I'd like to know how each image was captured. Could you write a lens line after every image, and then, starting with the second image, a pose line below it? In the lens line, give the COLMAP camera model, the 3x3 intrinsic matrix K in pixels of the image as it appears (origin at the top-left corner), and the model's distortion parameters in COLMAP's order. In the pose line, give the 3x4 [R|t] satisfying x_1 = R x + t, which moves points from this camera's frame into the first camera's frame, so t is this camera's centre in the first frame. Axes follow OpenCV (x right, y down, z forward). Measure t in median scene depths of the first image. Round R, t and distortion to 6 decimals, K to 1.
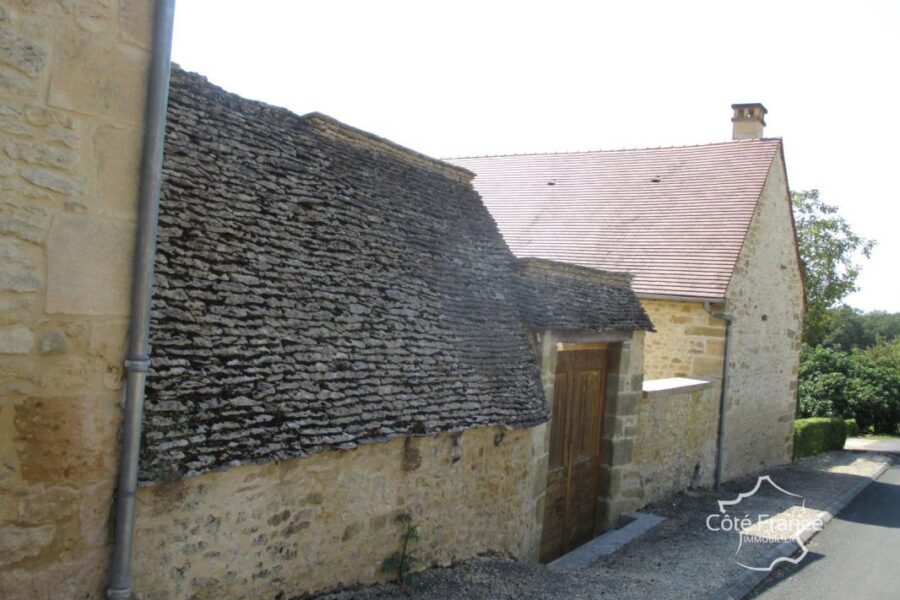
lens RADIAL K [[746.2, 0, 450.0], [0, 746.2, 300.0], [0, 0, 1]] dist [-0.037512, 0.000350]
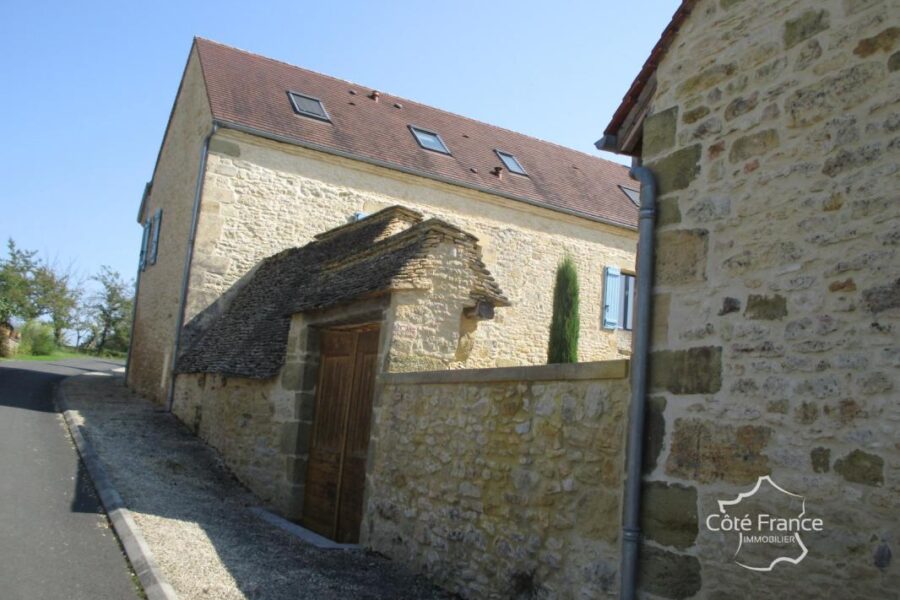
lens RADIAL K [[871.1, 0, 450.0], [0, 871.1, 300.0], [0, 0, 1]] dist [-0.068307, -0.004440]
pose [[-0.457851, -0.252148, -0.852522, 0.695475], [-0.123025, 0.967680, -0.220136, 0.166949], [0.880476, 0.004092, -0.474074, 1.054871]]
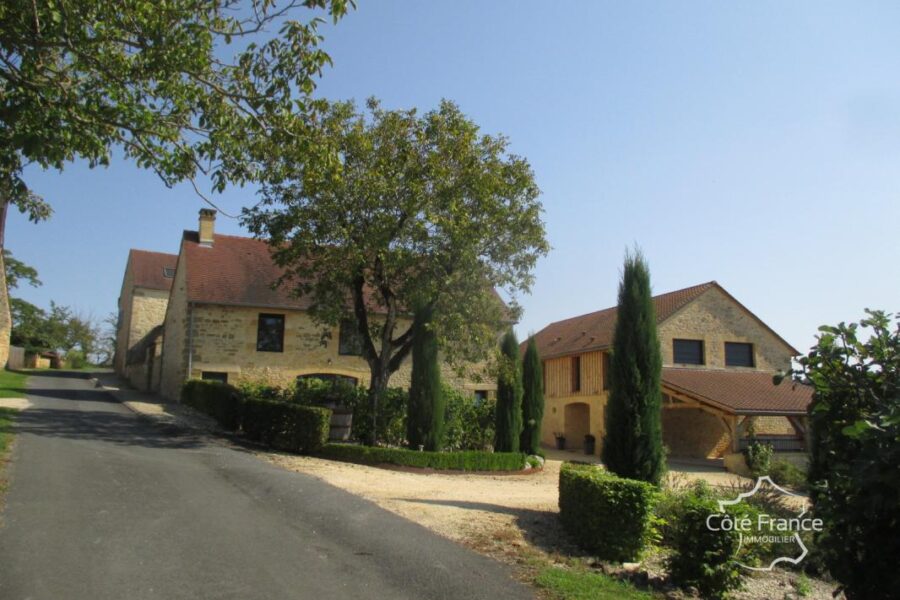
lens RADIAL K [[746.2, 0, 450.0], [0, 746.2, 300.0], [0, 0, 1]] dist [-0.037512, 0.000350]
pose [[-0.441815, -0.233670, -0.866140, 2.093510], [-0.056581, 0.970818, -0.233049, 0.449040], [0.895320, -0.053957, -0.442143, 2.891750]]
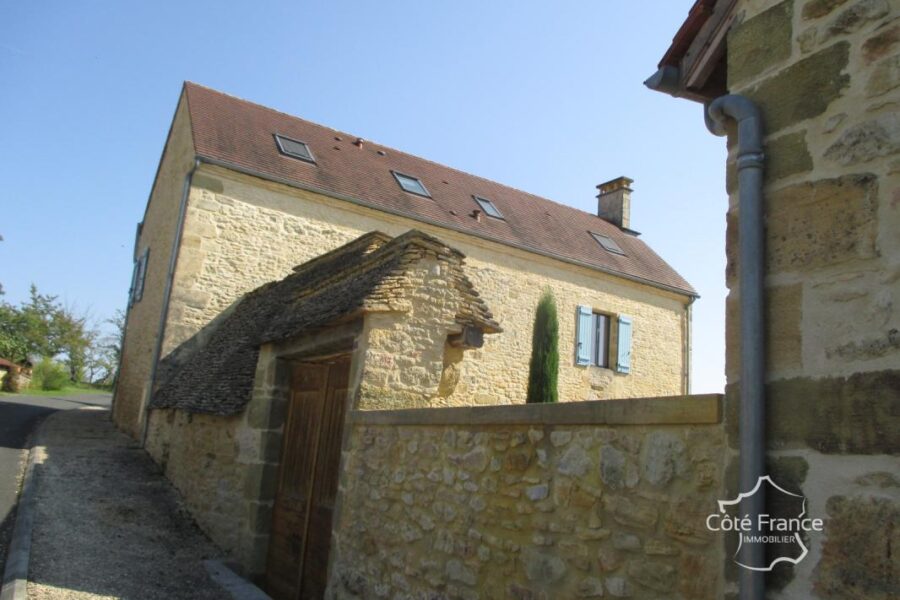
lens RADIAL K [[746.2, 0, 450.0], [0, 746.2, 300.0], [0, 0, 1]] dist [-0.037512, 0.000350]
pose [[-0.433019, -0.303026, -0.848923, 0.551734], [-0.118837, 0.952770, -0.279478, 0.141779], [0.893517, -0.020135, -0.448578, 0.974242]]
